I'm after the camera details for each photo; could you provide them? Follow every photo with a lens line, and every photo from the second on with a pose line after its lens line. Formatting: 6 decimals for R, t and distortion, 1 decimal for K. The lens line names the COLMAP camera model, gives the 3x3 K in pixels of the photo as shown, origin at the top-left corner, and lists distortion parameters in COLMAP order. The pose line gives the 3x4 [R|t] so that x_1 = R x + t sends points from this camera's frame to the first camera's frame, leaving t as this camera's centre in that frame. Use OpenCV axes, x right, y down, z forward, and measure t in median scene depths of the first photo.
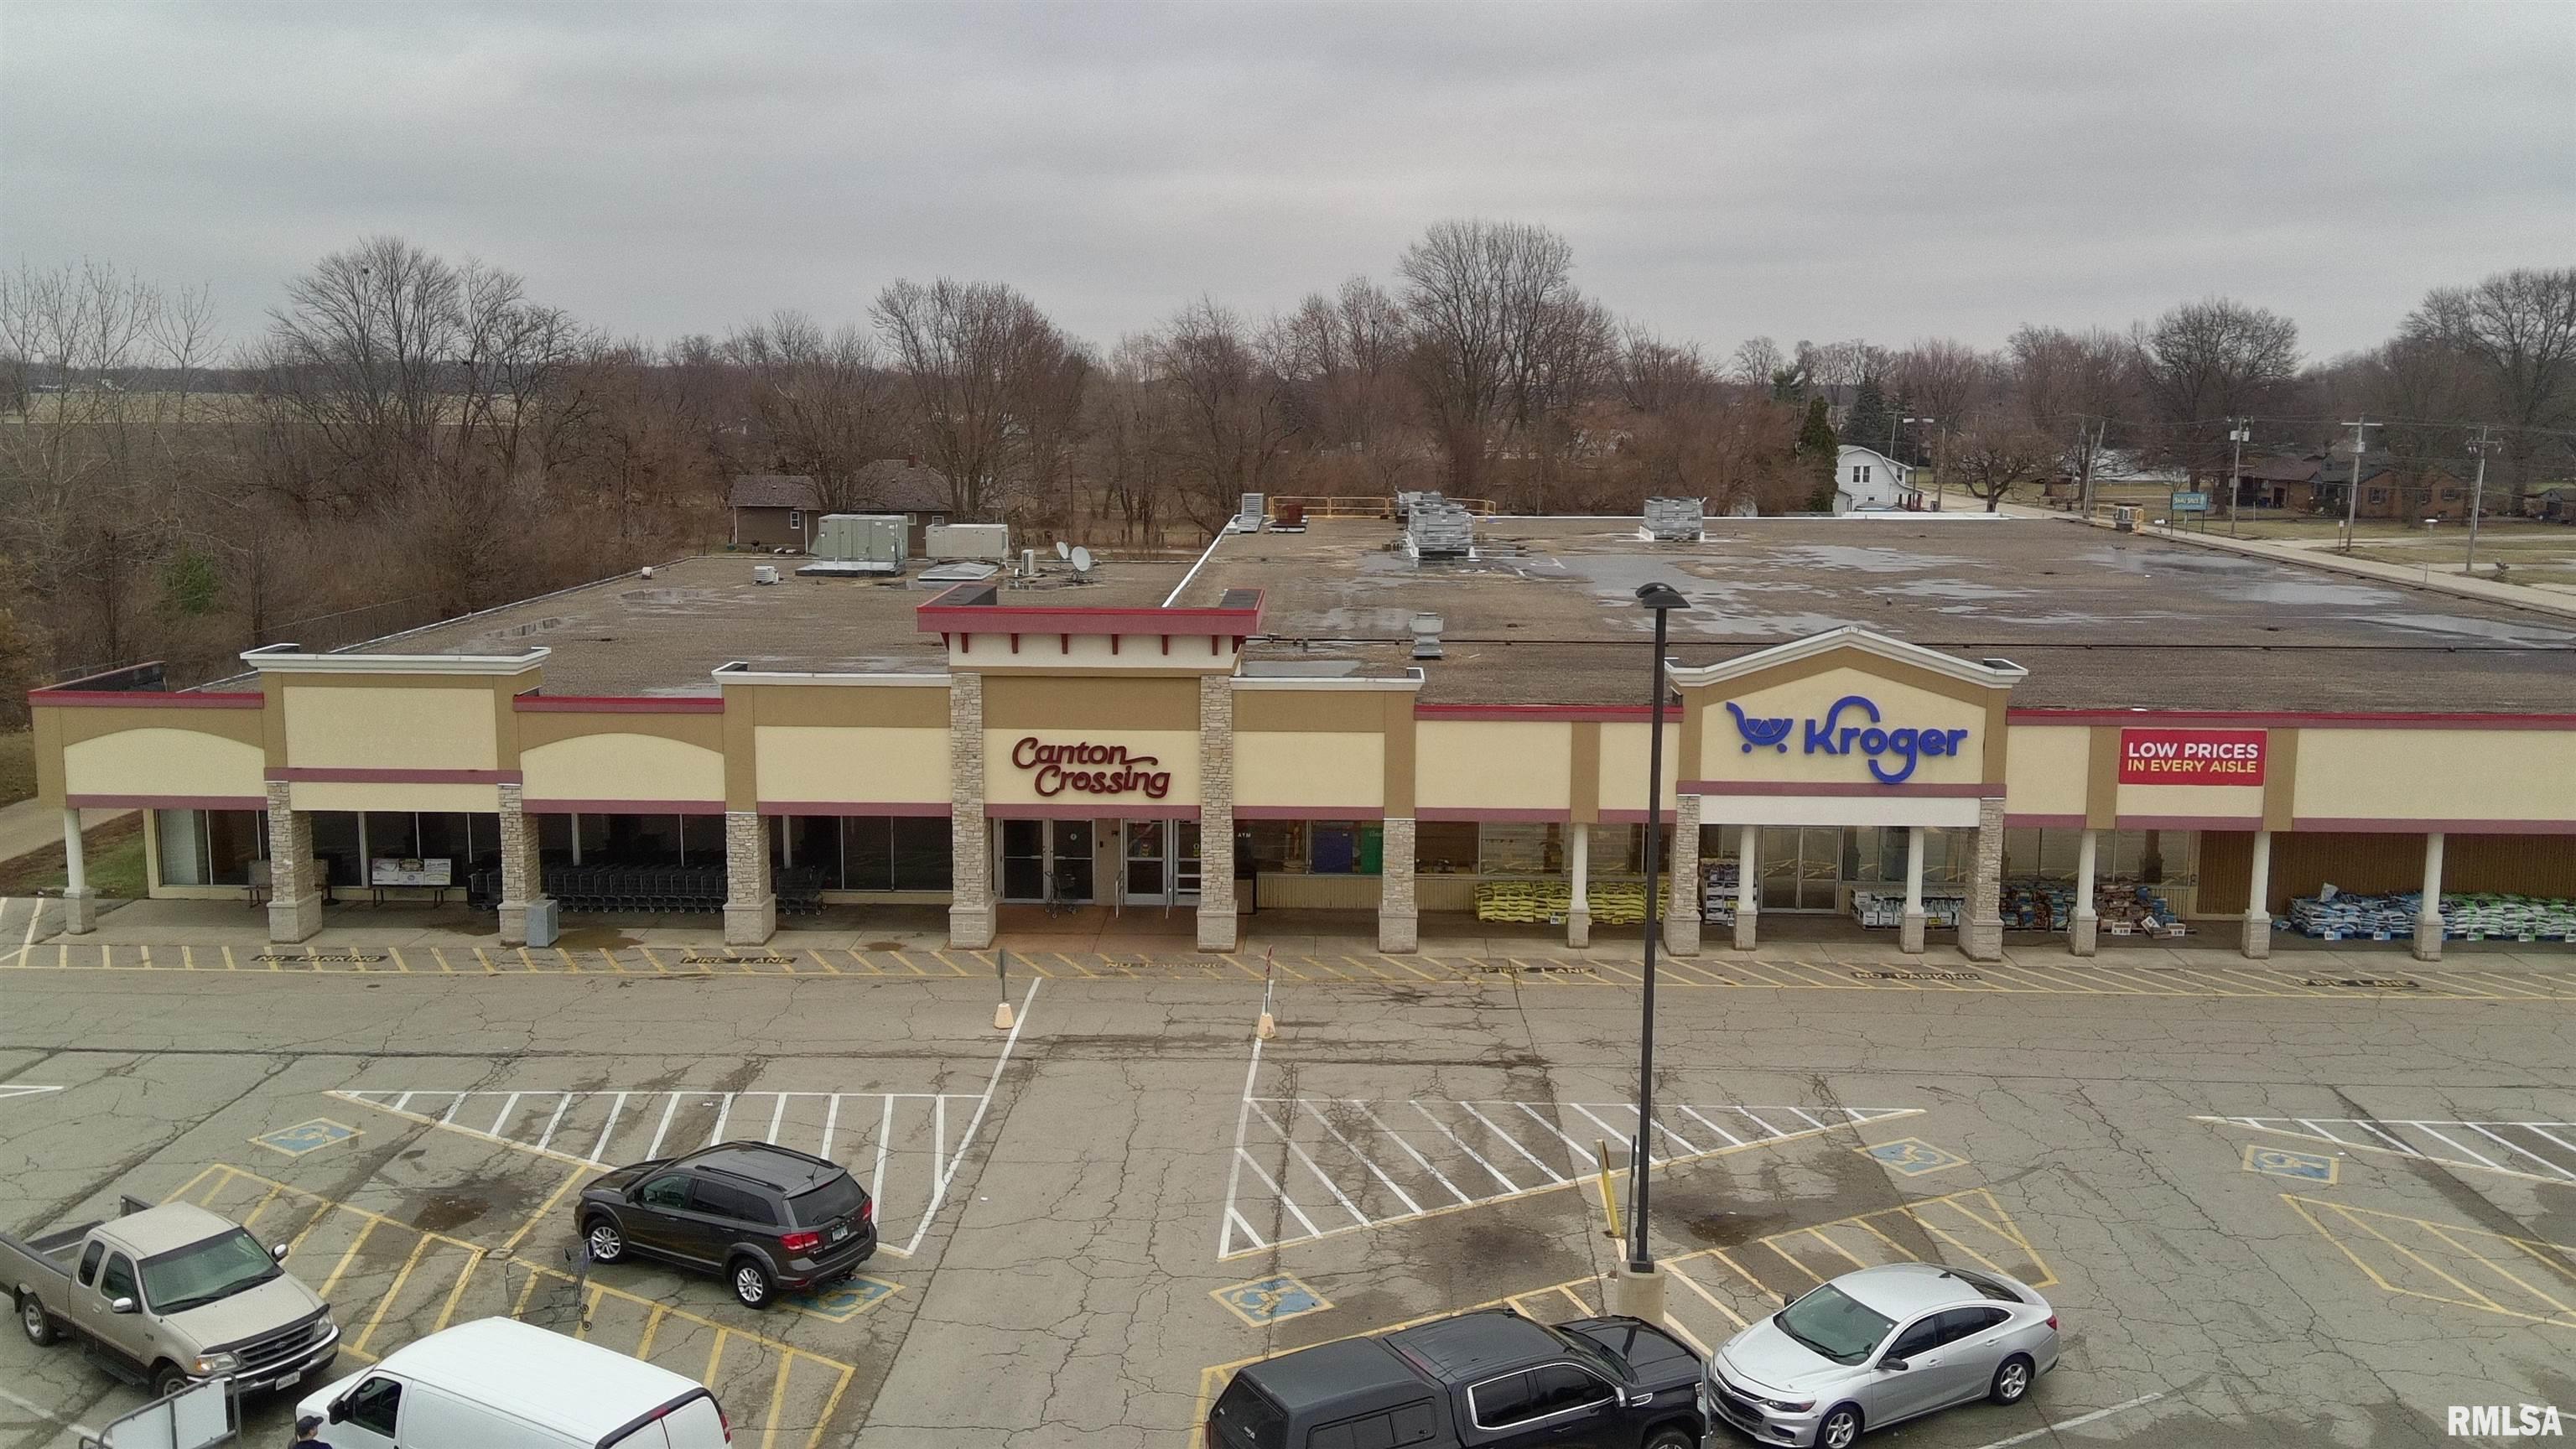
lens RADIAL K [[2215.4, 0, 1292.1], [0, 2215.4, 713.1], [0, 0, 1]] dist [0.138692, -0.229701]
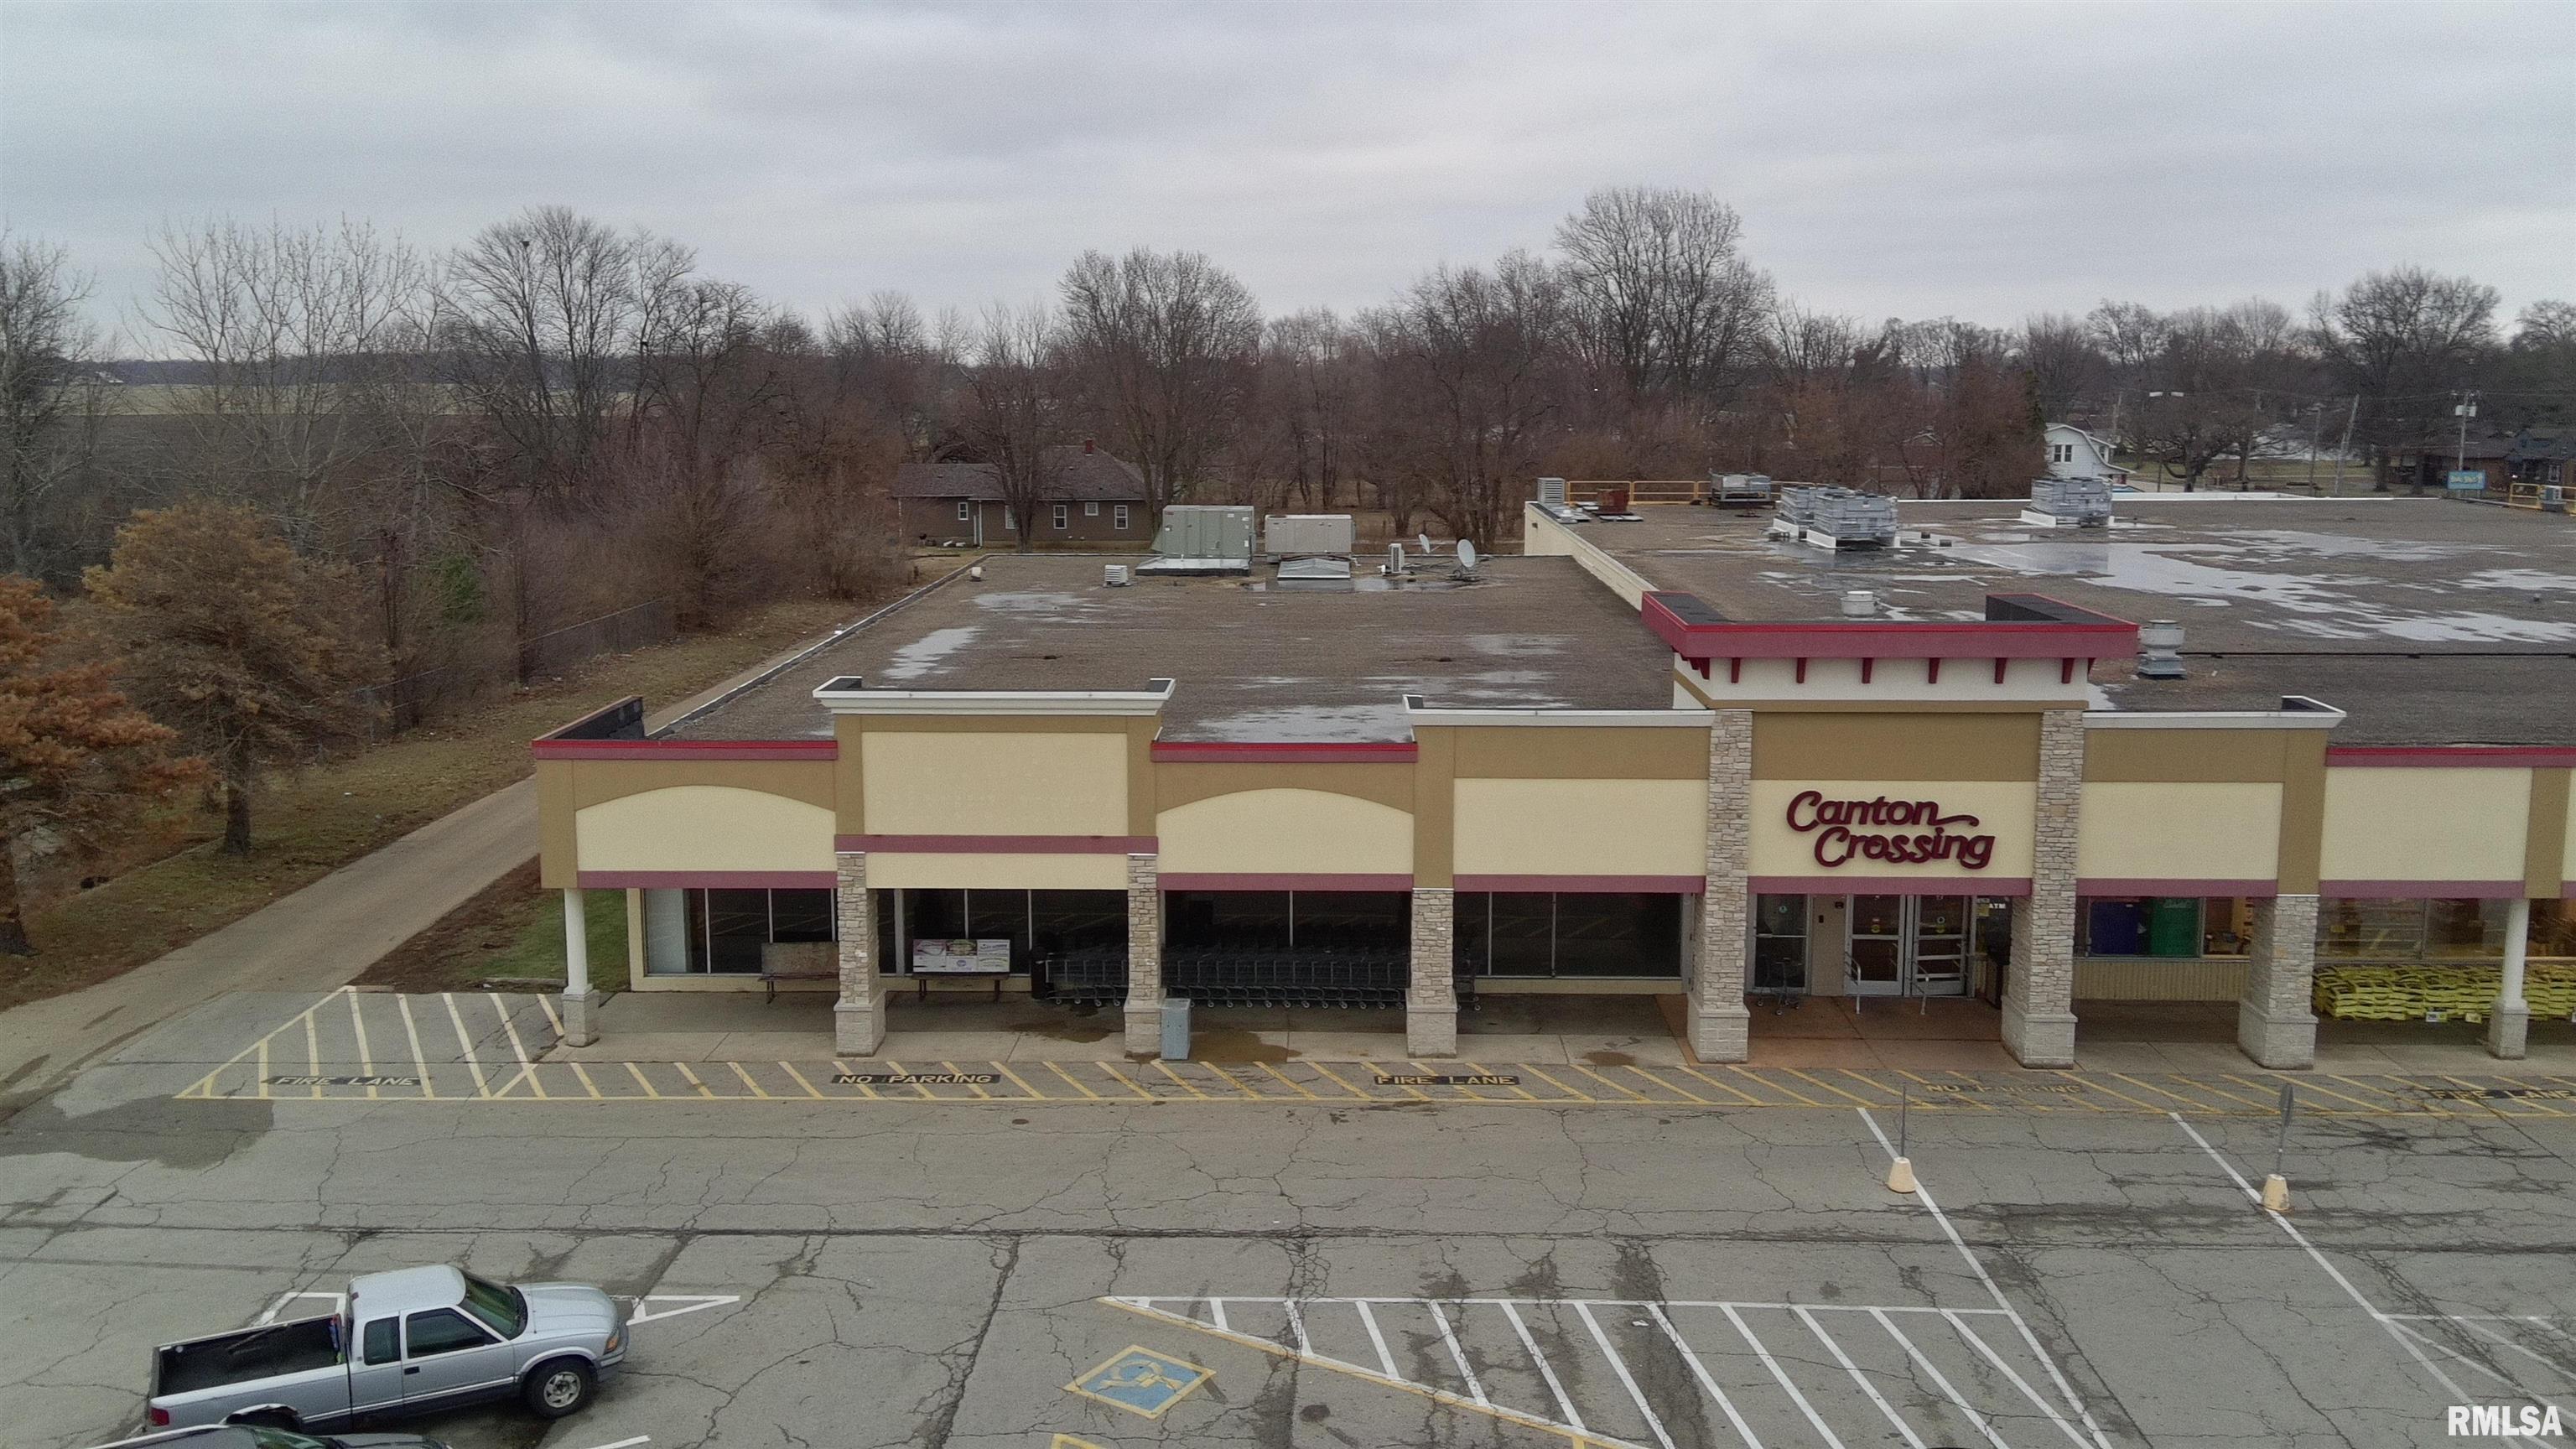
lens RADIAL K [[2215.4, 0, 1294.3], [0, 2215.4, 715.8], [0, 0, 1]] dist [0.138692, -0.229701]
pose [[0.999968, -0.006894, 0.004138, -0.299029], [0.006863, 0.999950, 0.007240, -0.021992], [-0.004188, -0.007212, 0.999965, 0.222856]]
